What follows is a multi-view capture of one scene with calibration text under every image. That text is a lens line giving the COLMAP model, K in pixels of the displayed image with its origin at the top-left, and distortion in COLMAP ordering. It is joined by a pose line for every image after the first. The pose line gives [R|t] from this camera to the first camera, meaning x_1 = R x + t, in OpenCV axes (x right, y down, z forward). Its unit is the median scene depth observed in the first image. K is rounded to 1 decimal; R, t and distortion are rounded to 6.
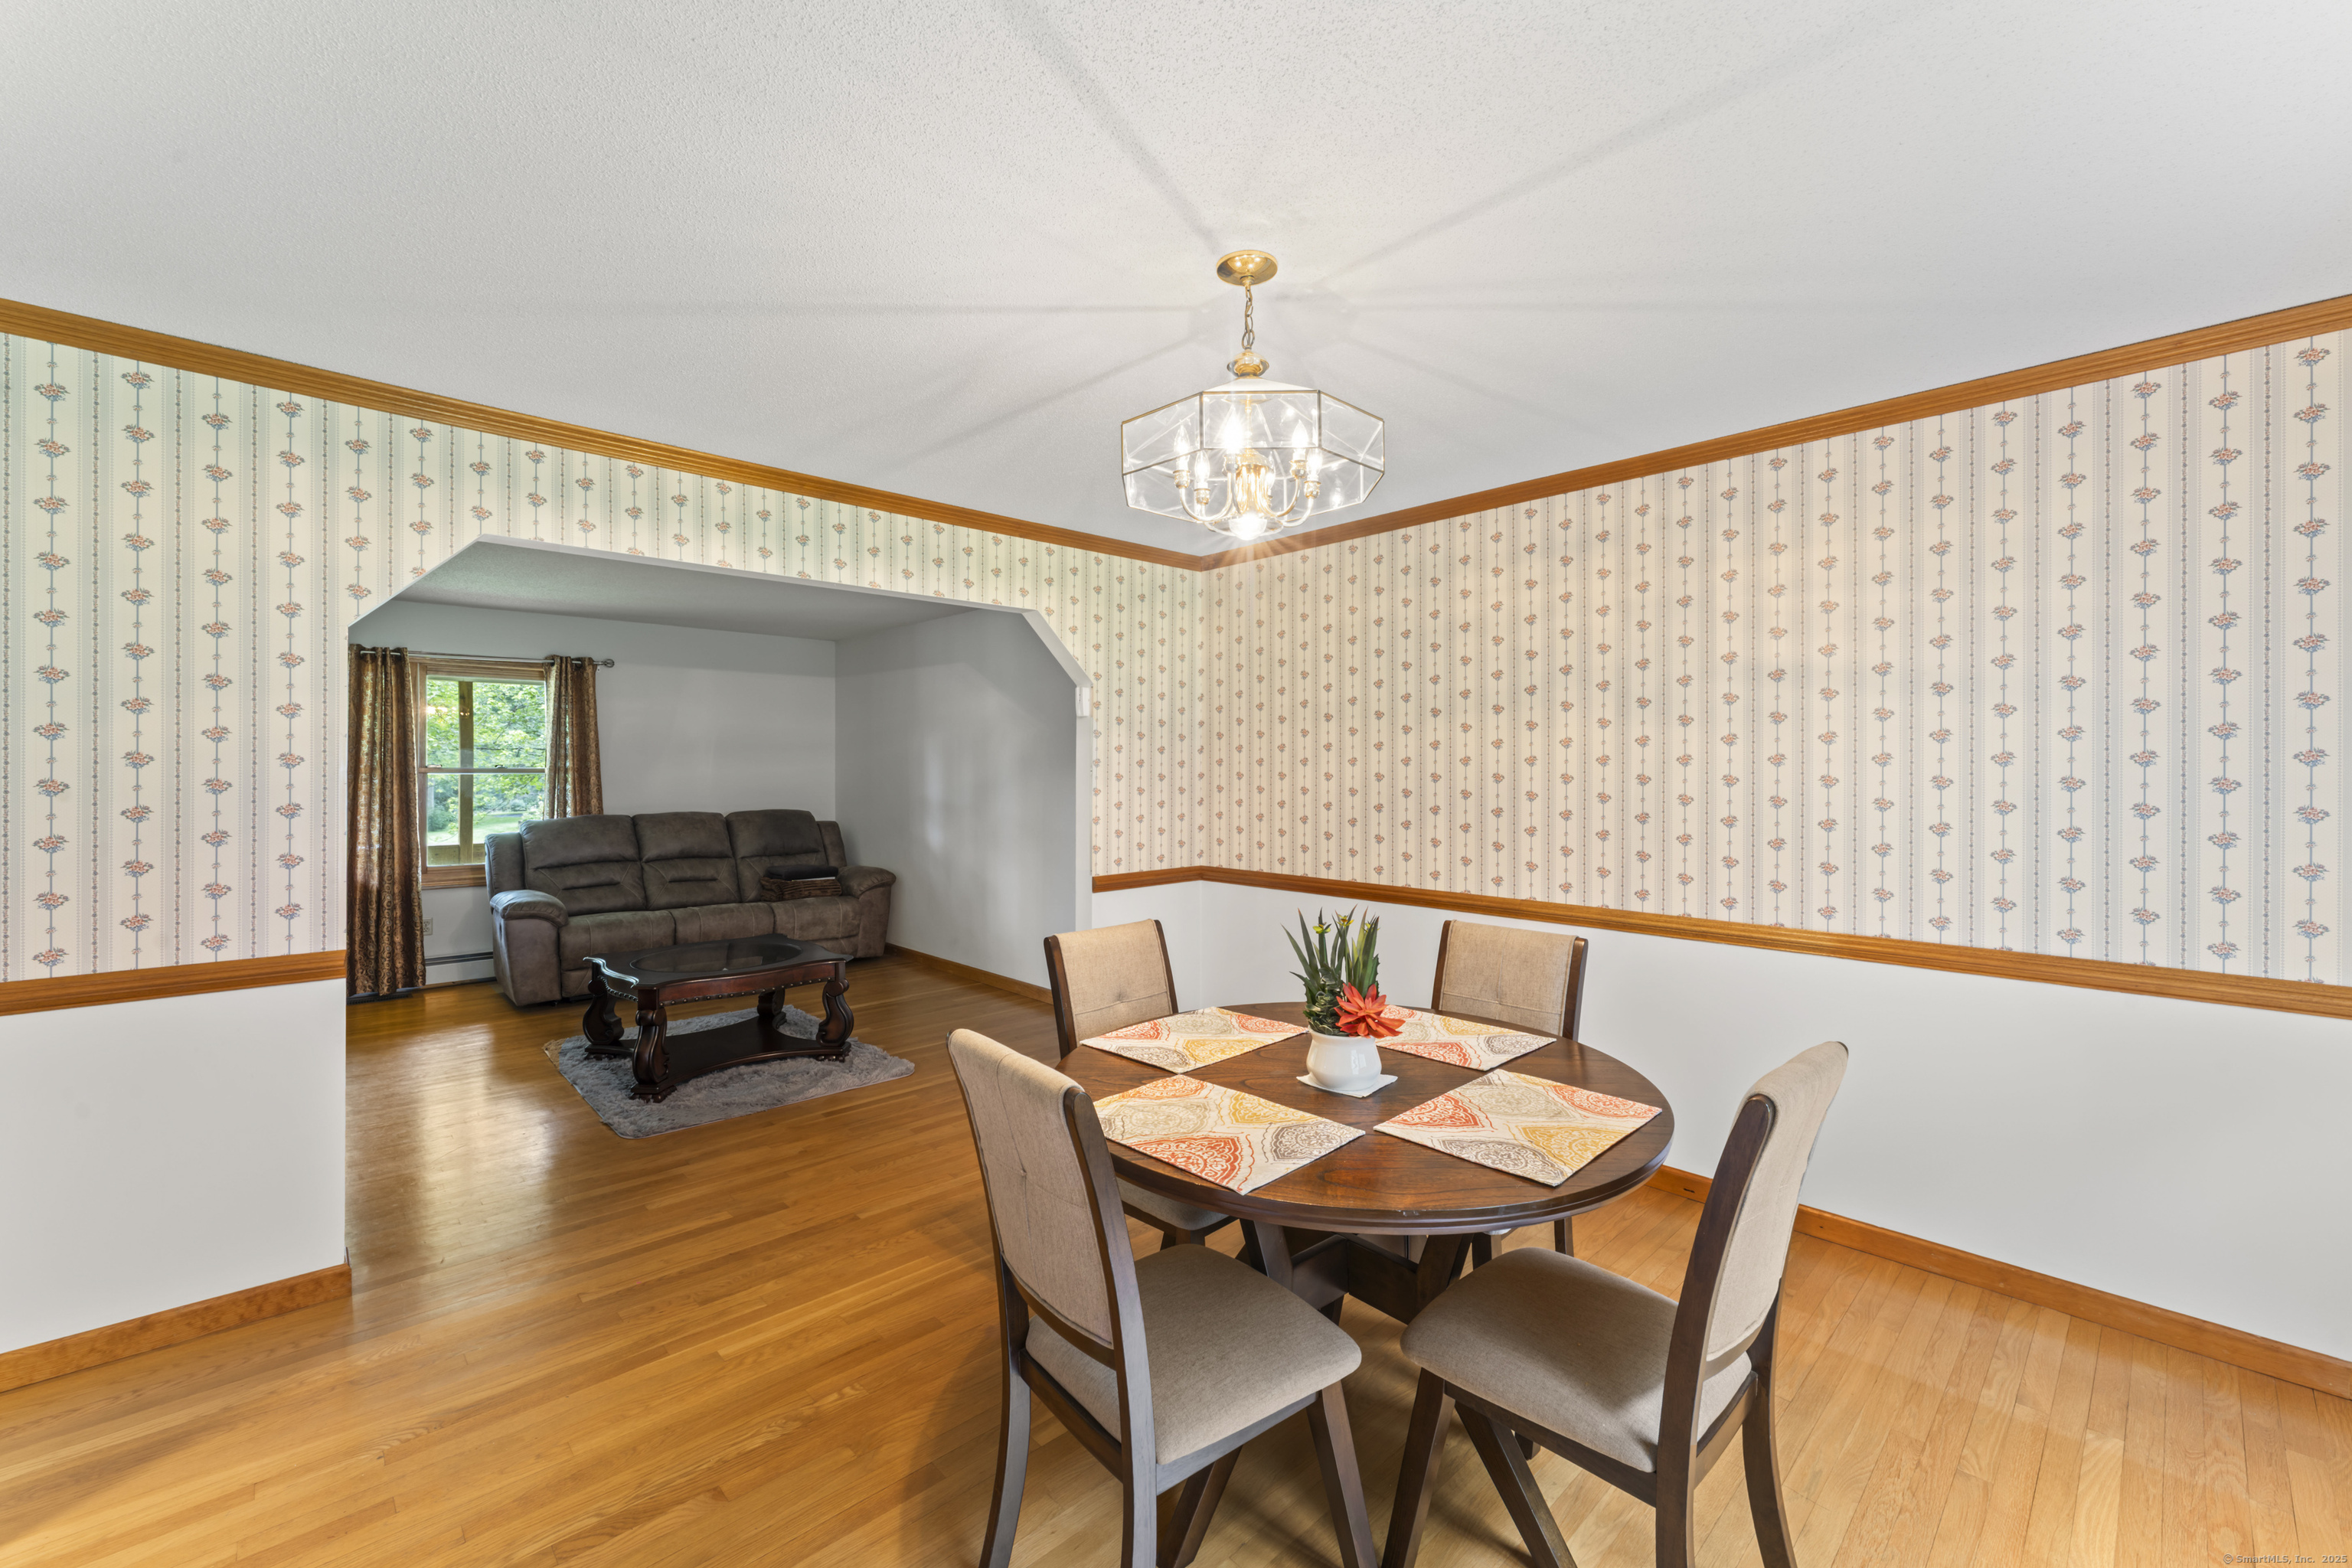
lens RADIAL K [[948.1, 0, 1164.6], [0, 948.1, 767.7], [0, 0, 1]] dist [0.001123, 0.000739]
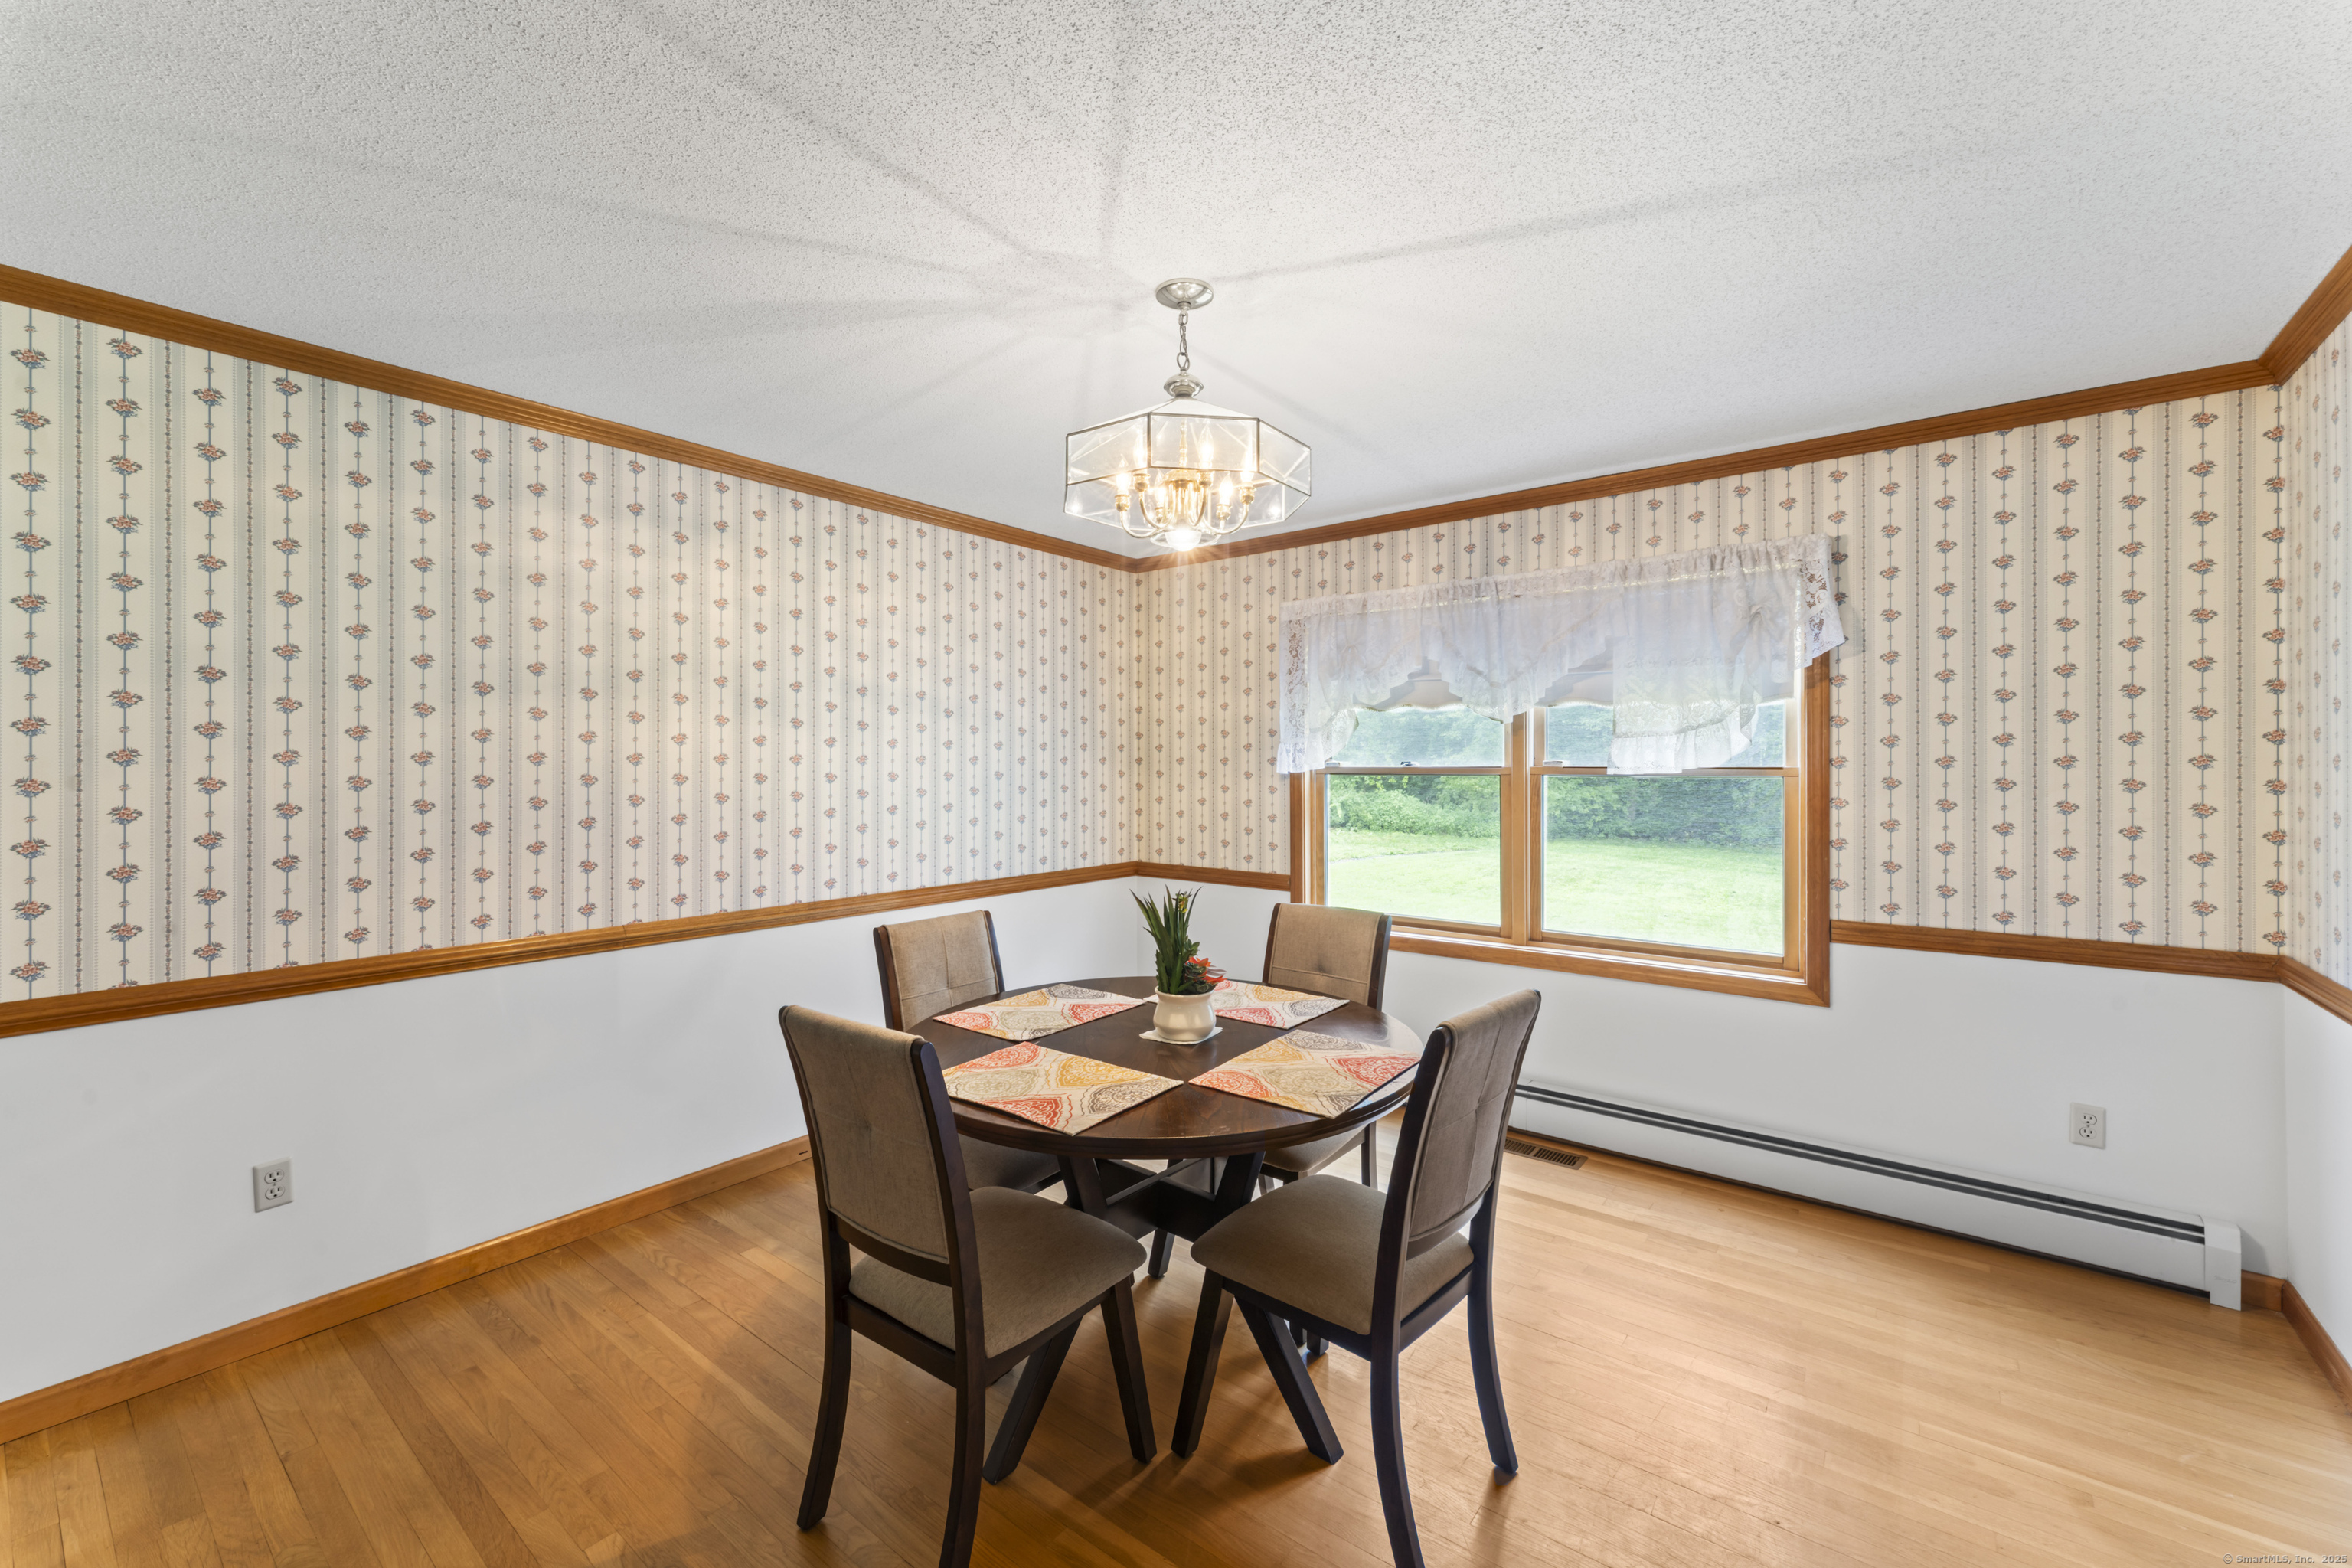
lens RADIAL K [[948.1, 0, 1183.3], [0, 948.1, 765.2], [0, 0, 1]] dist [0.001123, 0.000739]
pose [[-0.163483, -0.000433, 0.986546, -0.544855], [0.003415, 0.999994, 0.001005, -0.000977], [-0.986540, 0.003534, -0.163481, 0.672634]]
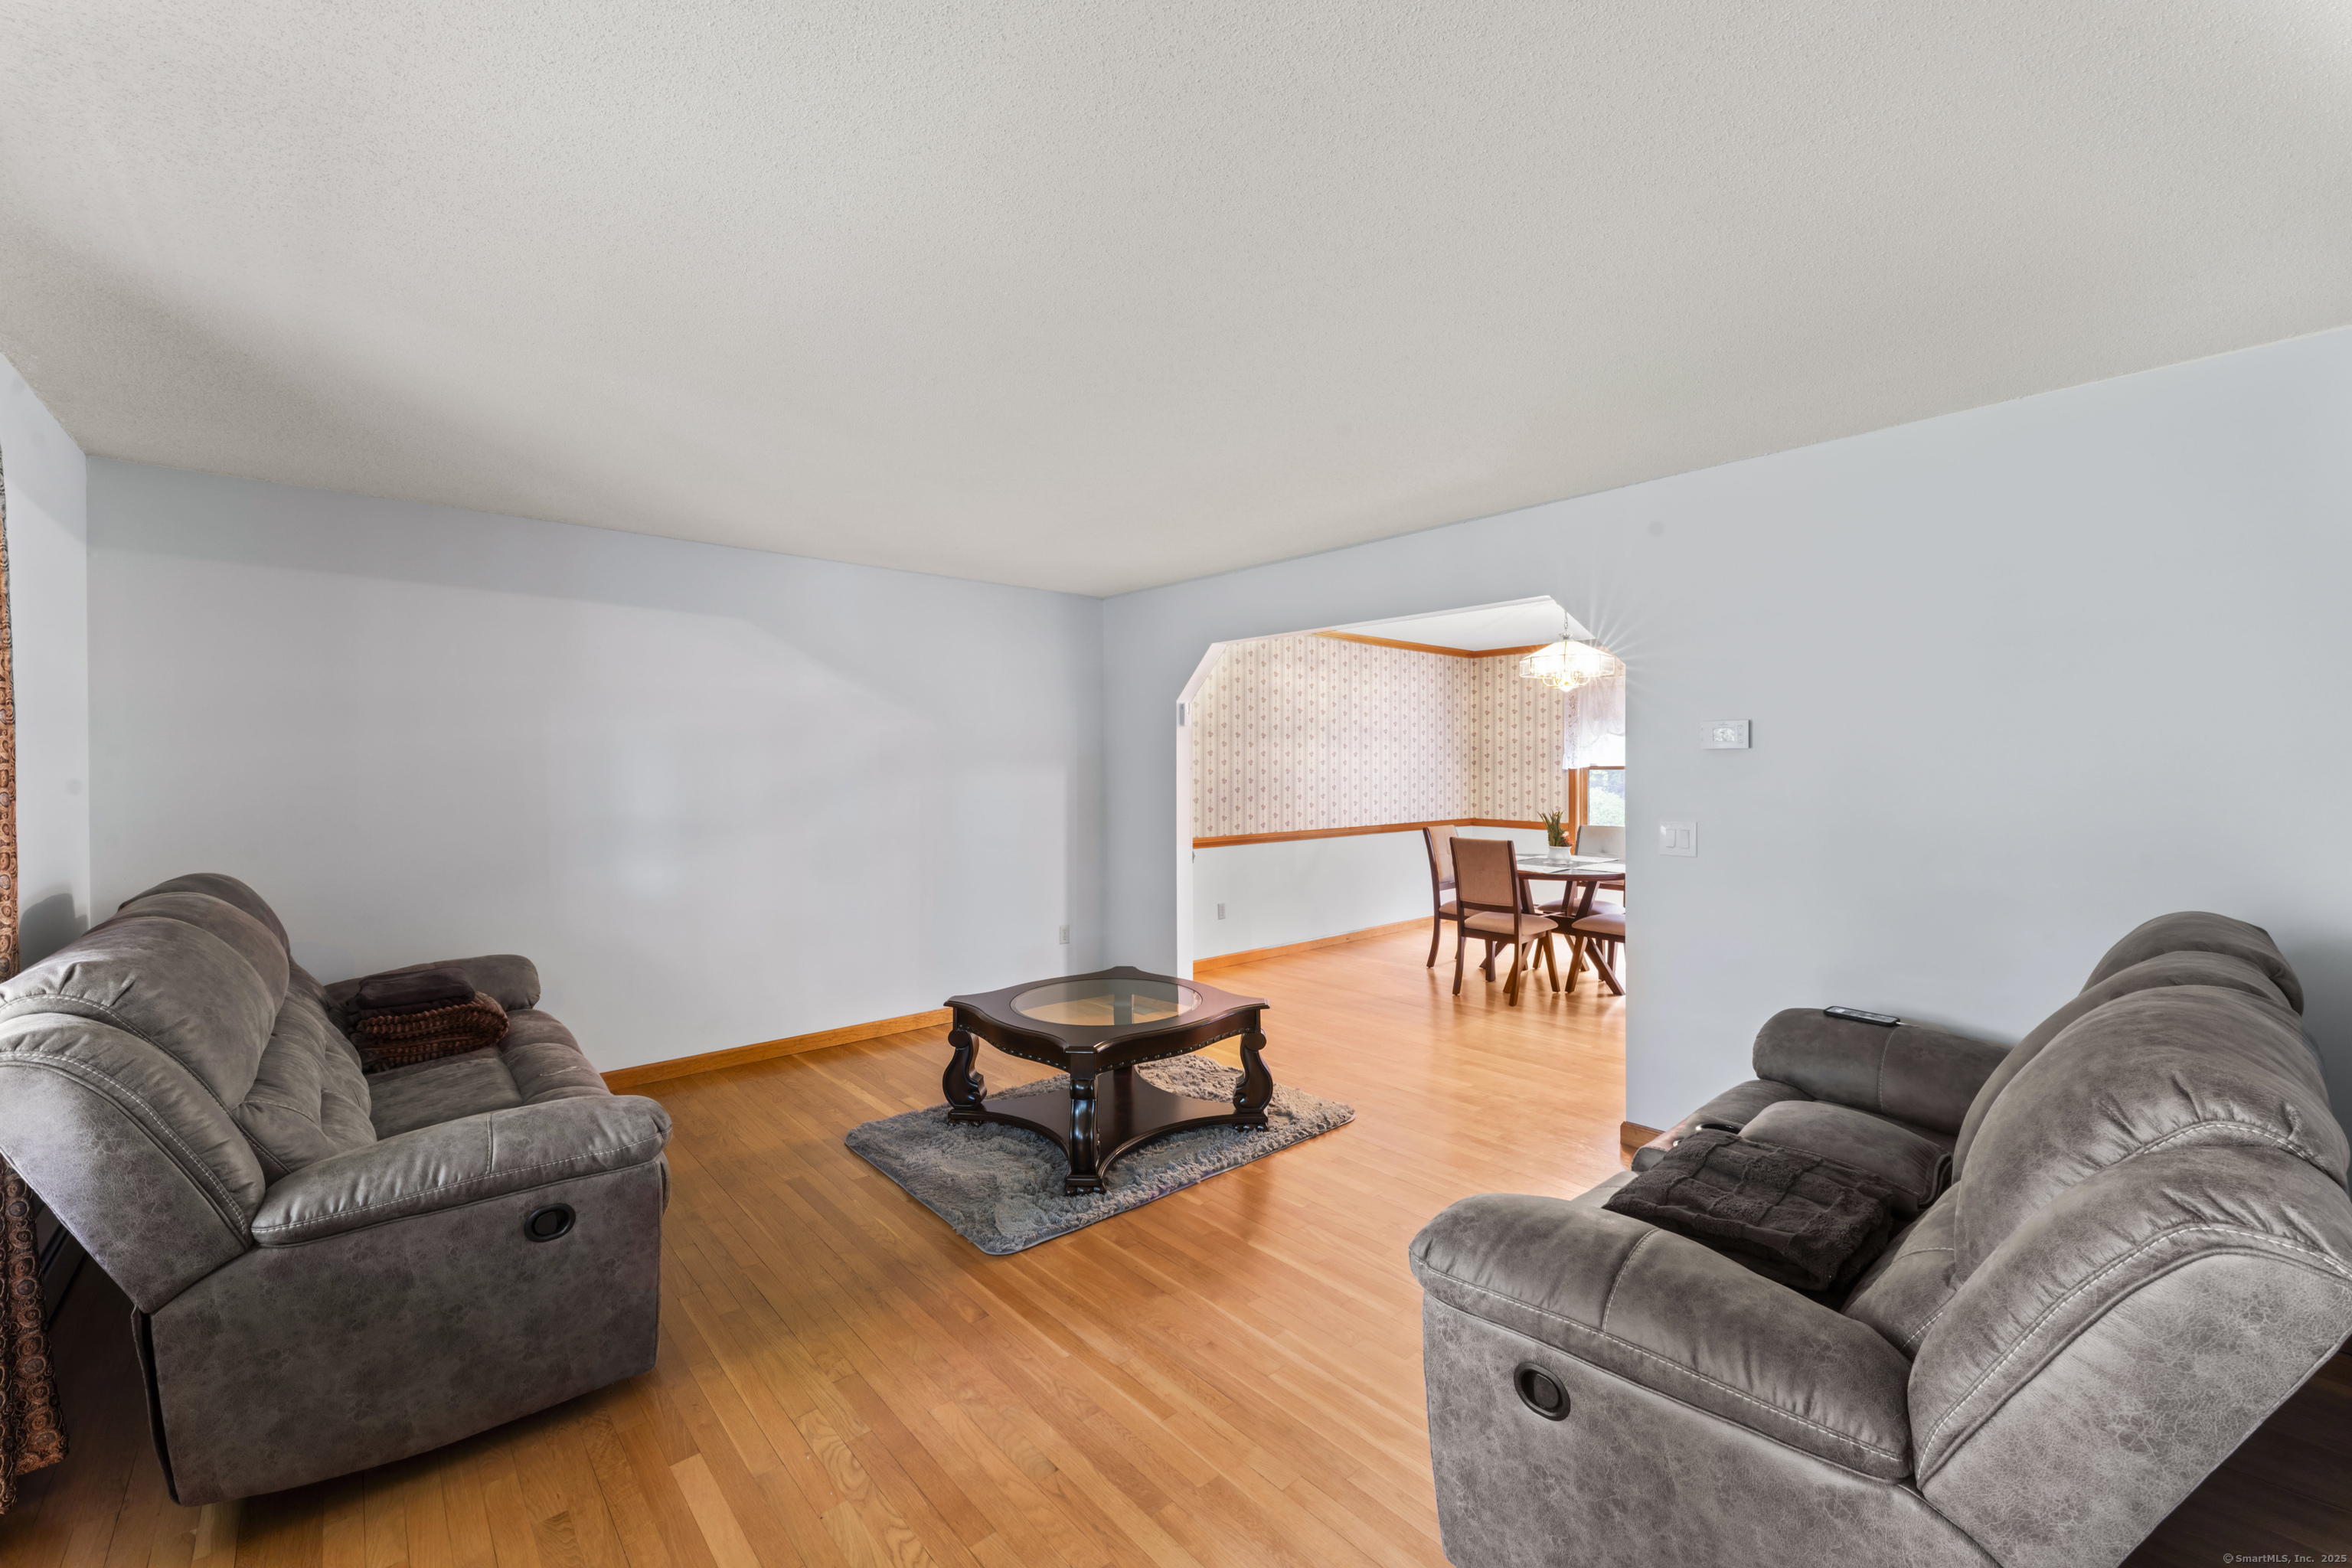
lens RADIAL K [[948.1, 0, 1172.3], [0, 948.1, 775.5], [0, 0, 1]] dist [0.001123, 0.000739]
pose [[0.024681, -0.009696, 0.999648, -1.716192], [0.004508, 0.999944, 0.009588, 0.000276], [-0.999685, 0.004270, 0.024724, 1.257152]]
